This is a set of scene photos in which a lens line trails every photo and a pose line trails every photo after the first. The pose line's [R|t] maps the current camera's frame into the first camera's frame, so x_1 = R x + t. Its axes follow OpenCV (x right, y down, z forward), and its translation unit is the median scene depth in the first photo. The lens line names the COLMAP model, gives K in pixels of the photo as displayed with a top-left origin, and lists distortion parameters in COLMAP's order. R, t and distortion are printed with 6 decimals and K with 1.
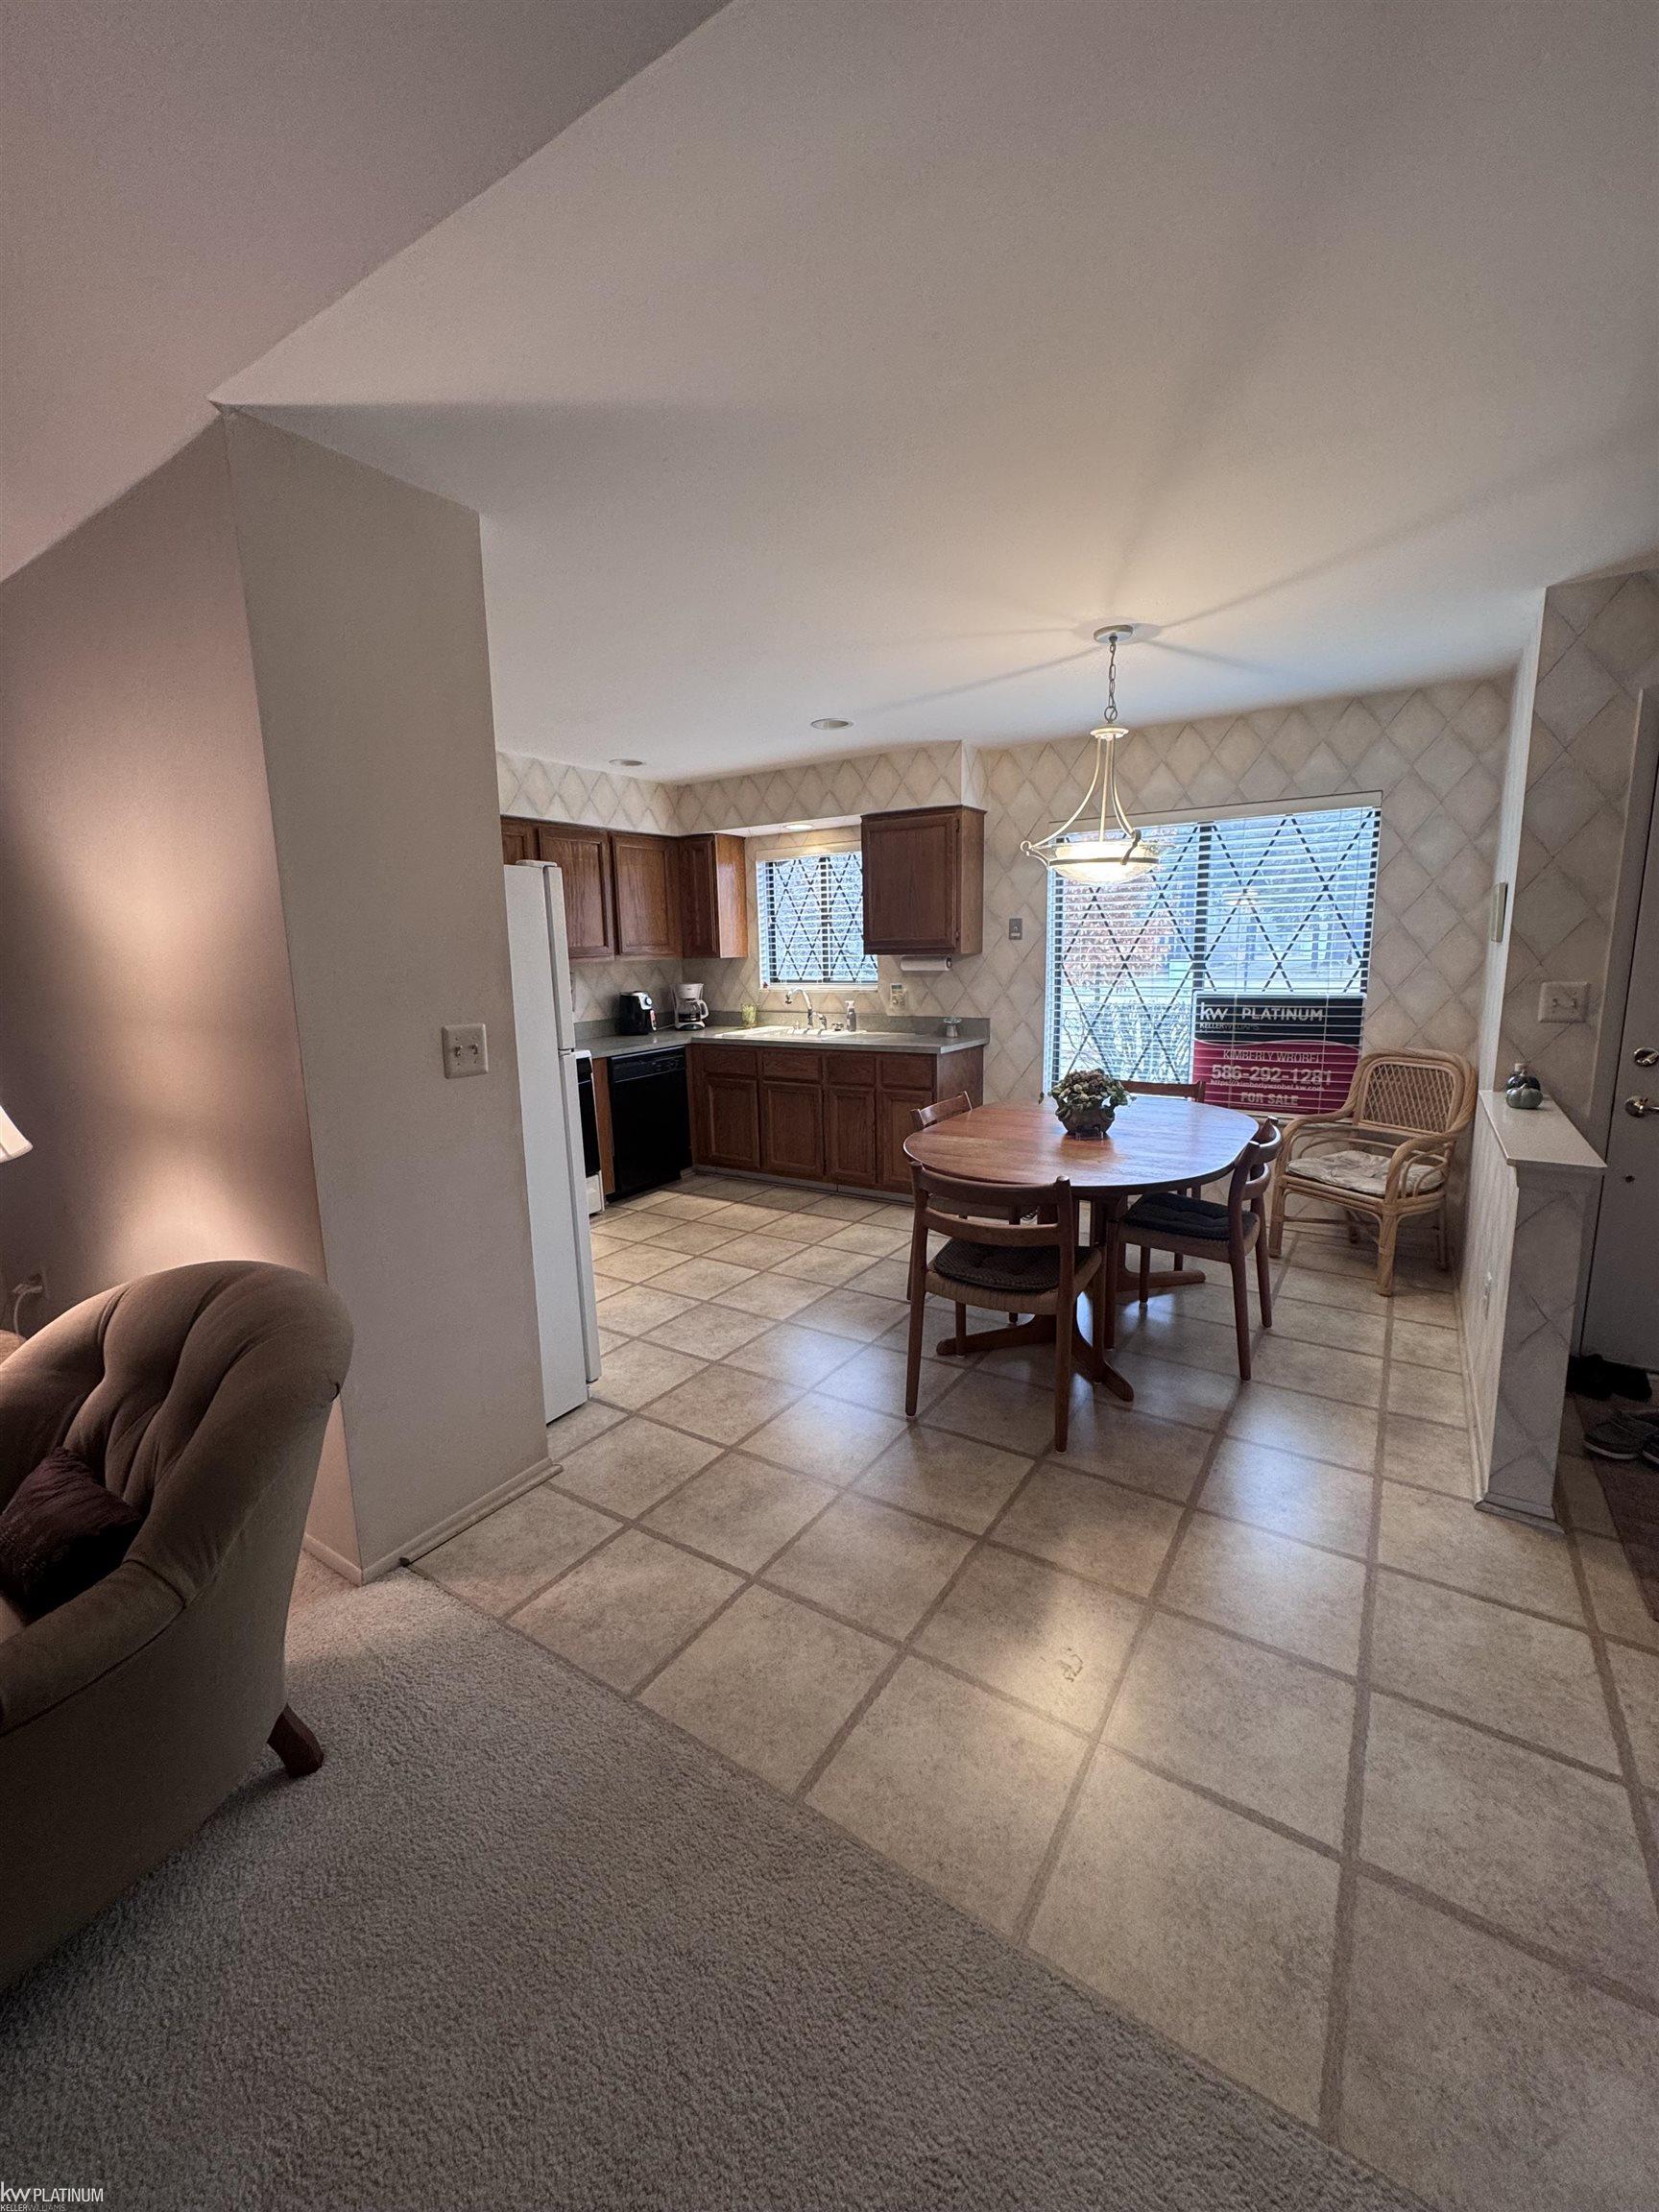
lens RADIAL K [[881.2, 0, 830.0], [0, 881.2, 1105.7], [0, 0, 1]] dist [-0.006848, 0.001240]
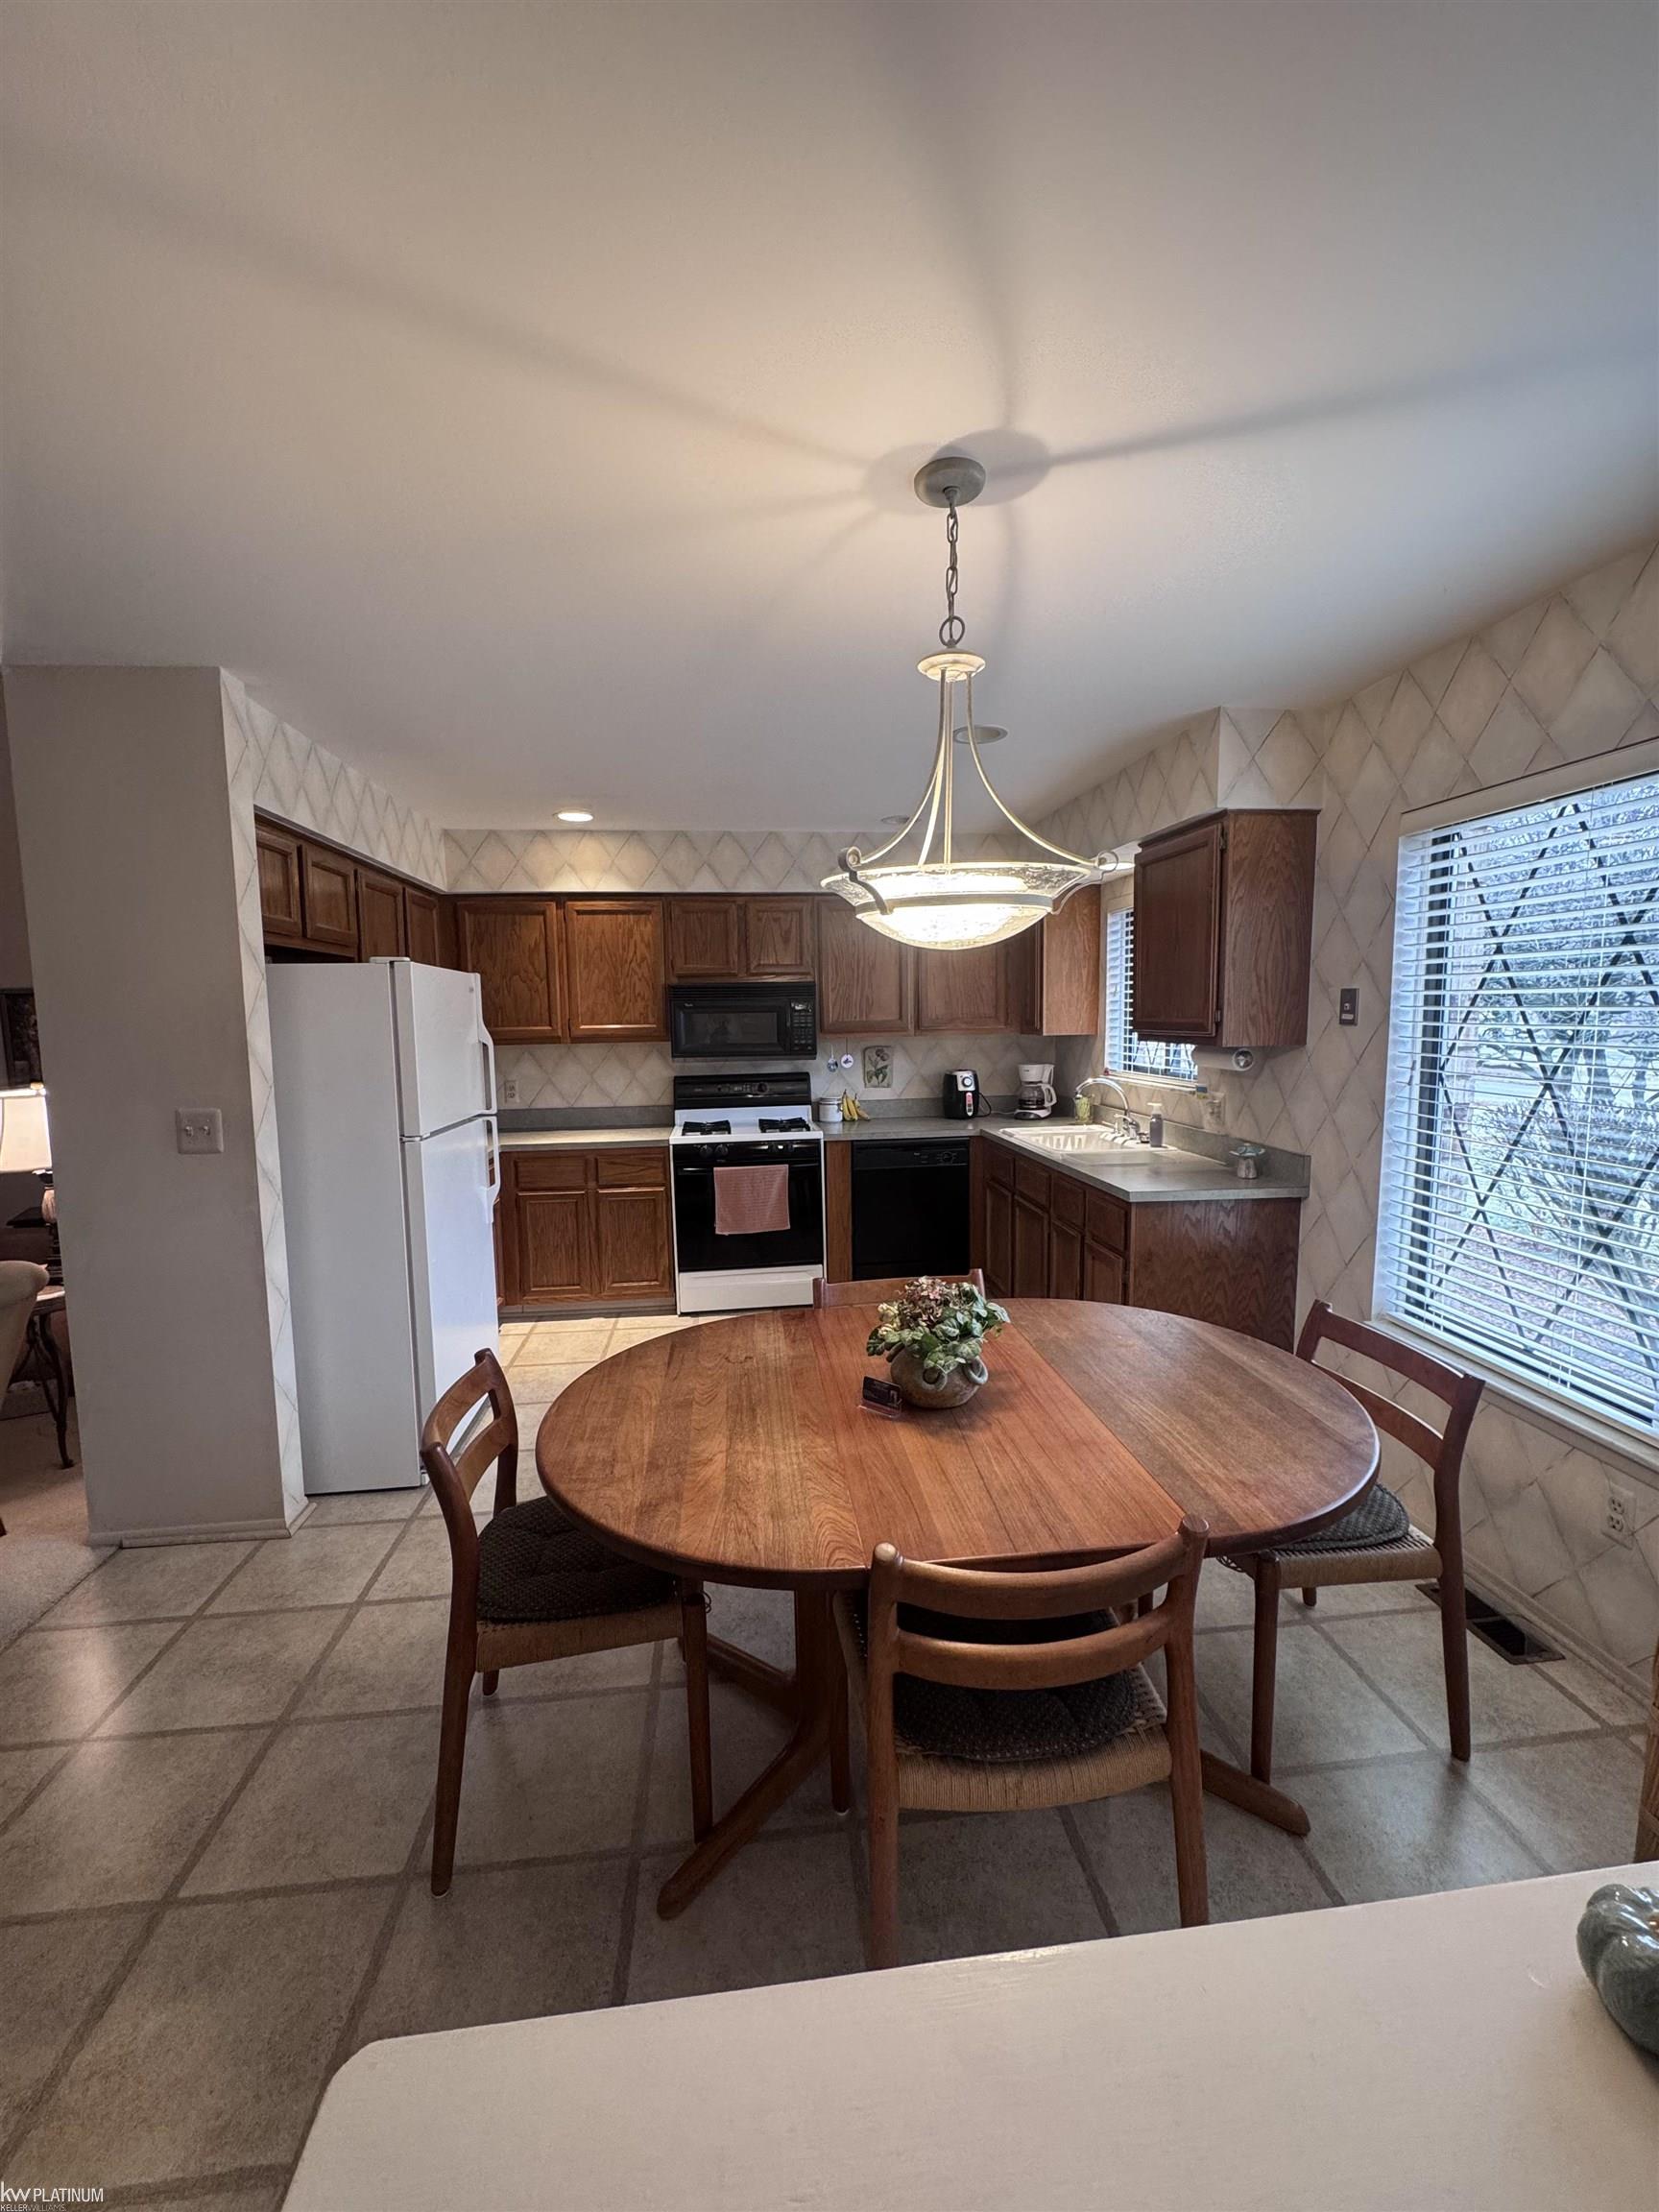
lens RADIAL K [[881.2, 0, 831.5], [0, 881.2, 1105.5], [0, 0, 1]] dist [-0.006848, 0.001240]
pose [[0.640896, 0.094174, -0.761829, 0.461399], [-0.137359, 0.990497, 0.006886, -0.101864], [0.755238, 0.100231, 0.647741, 0.412343]]
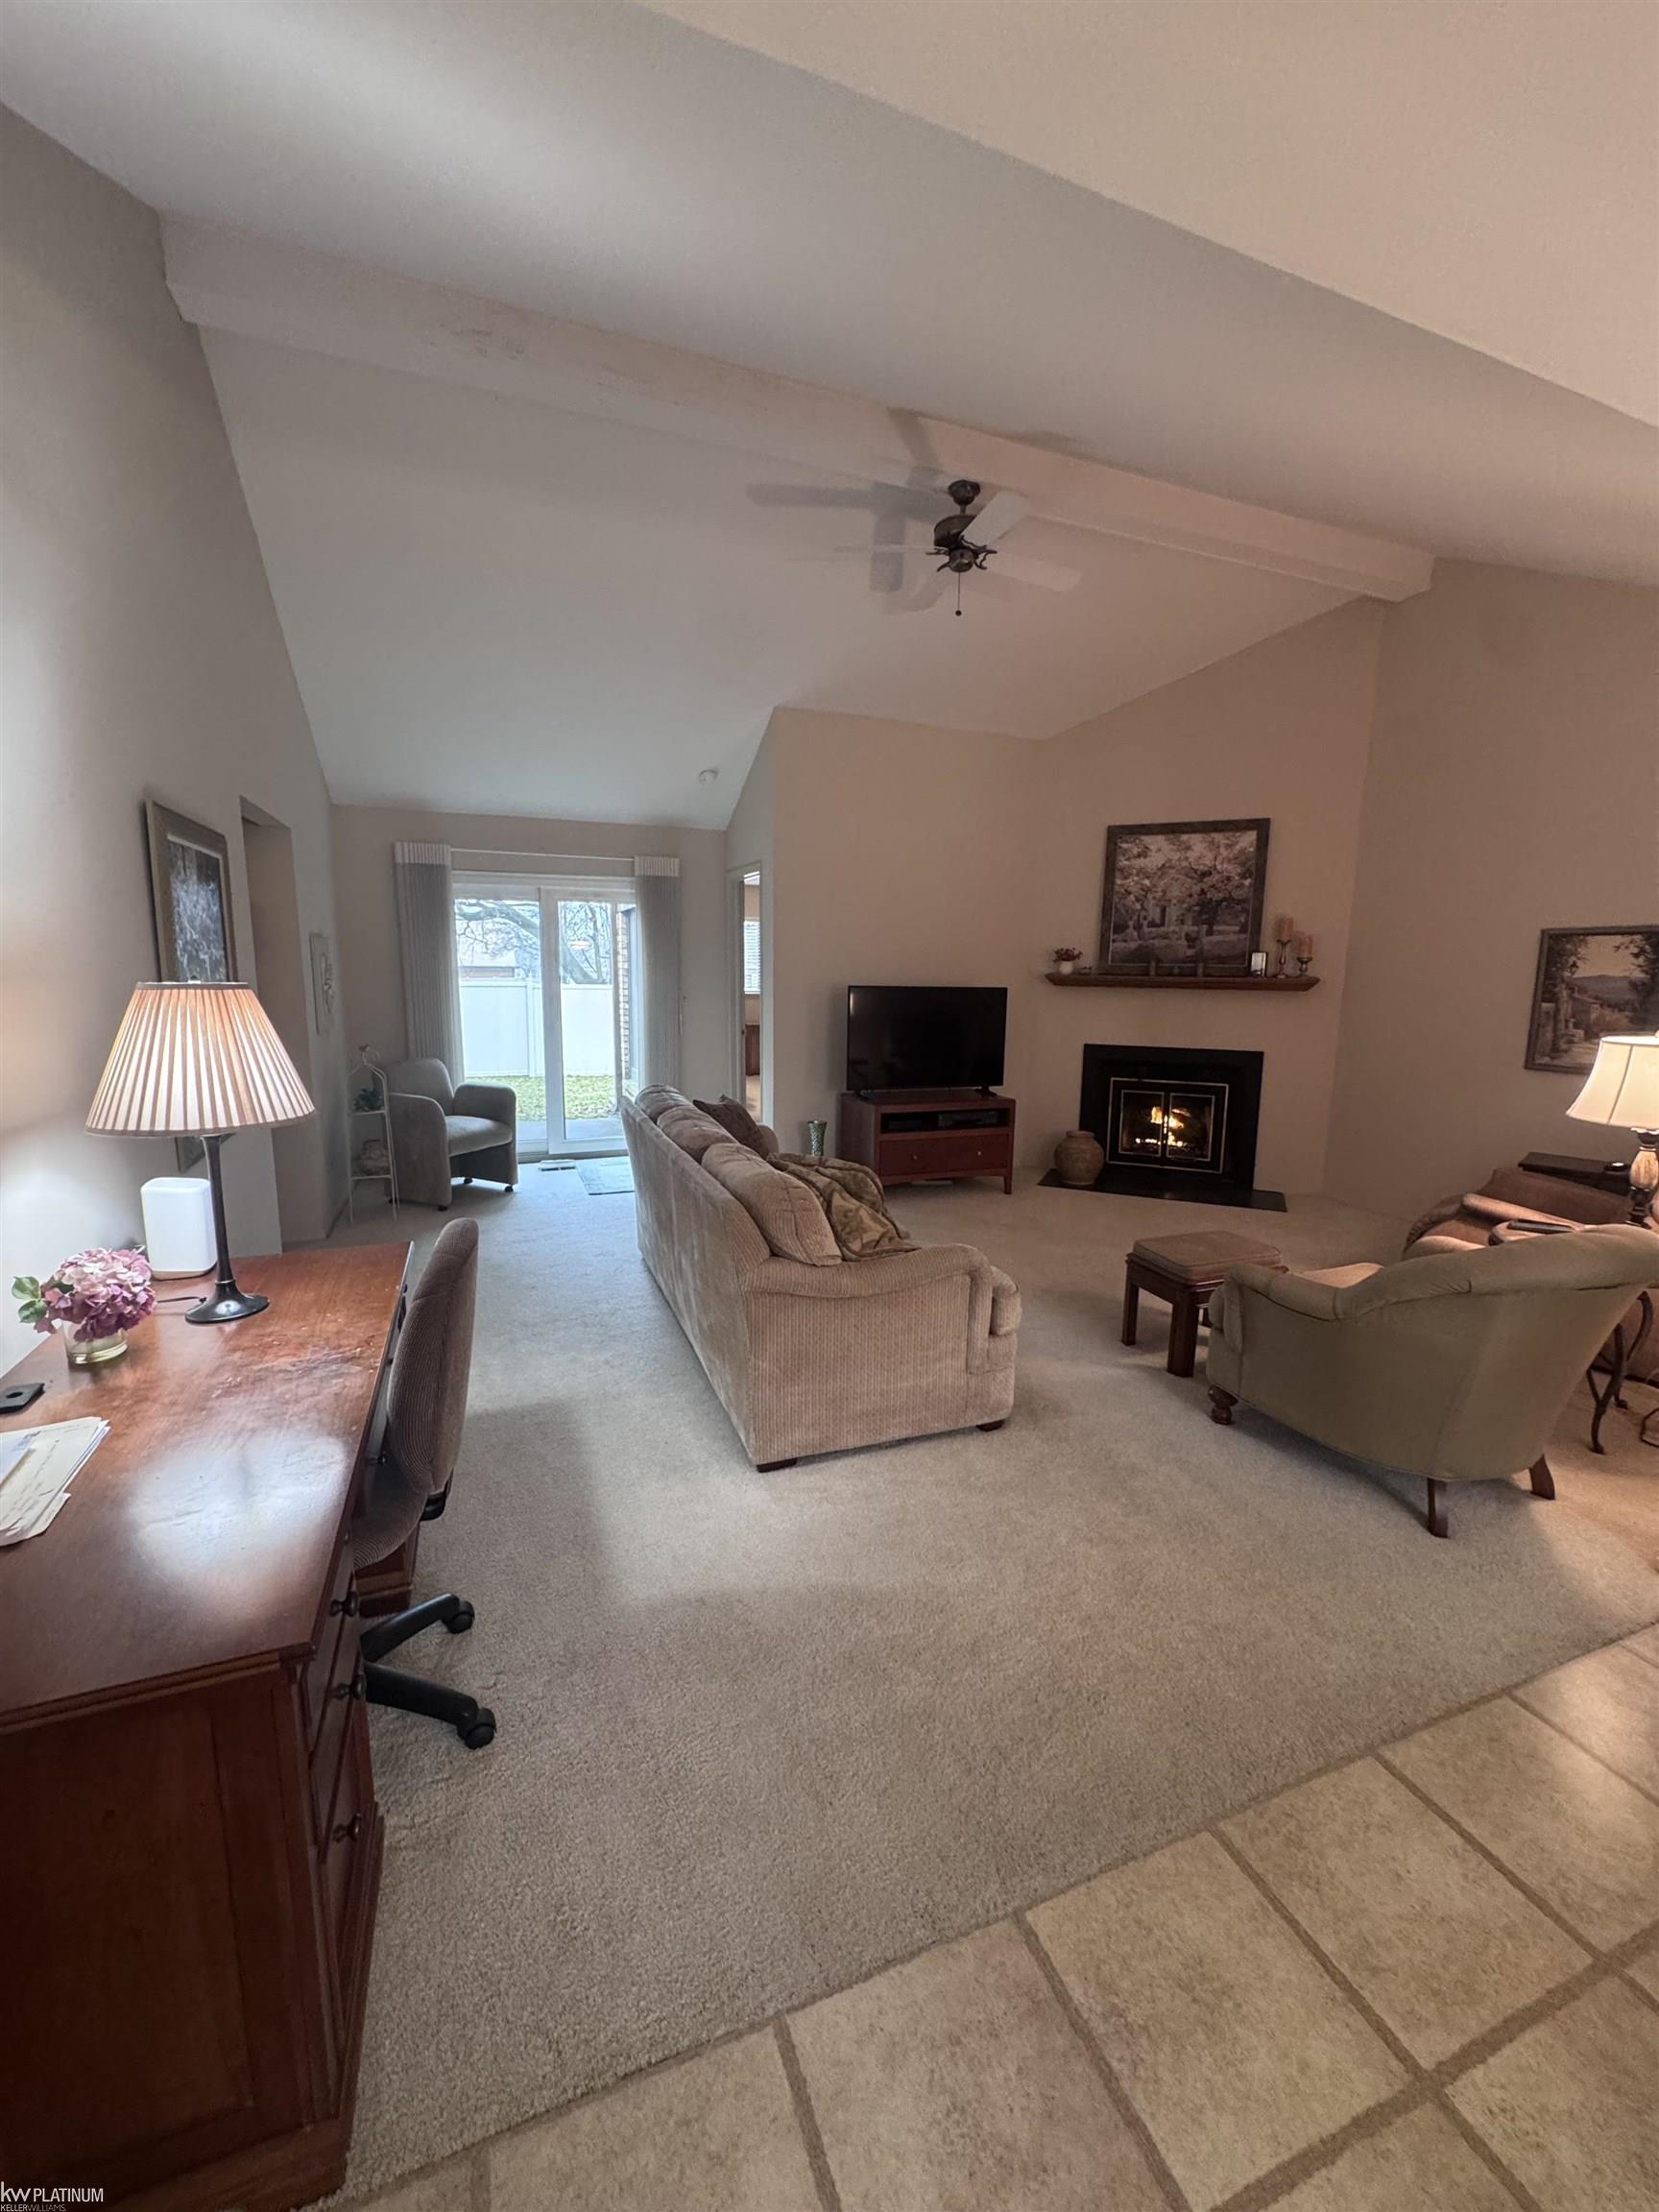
lens RADIAL K [[881.2, 0, 828.8], [0, 881.2, 1103.7], [0, 0, 1]] dist [-0.006848, 0.001240]
pose [[-0.580973, 0.143567, -0.801161, 0.372731], [-0.143069, 0.950982, 0.274162, -0.067637], [0.801250, 0.273902, -0.531955, 0.264190]]
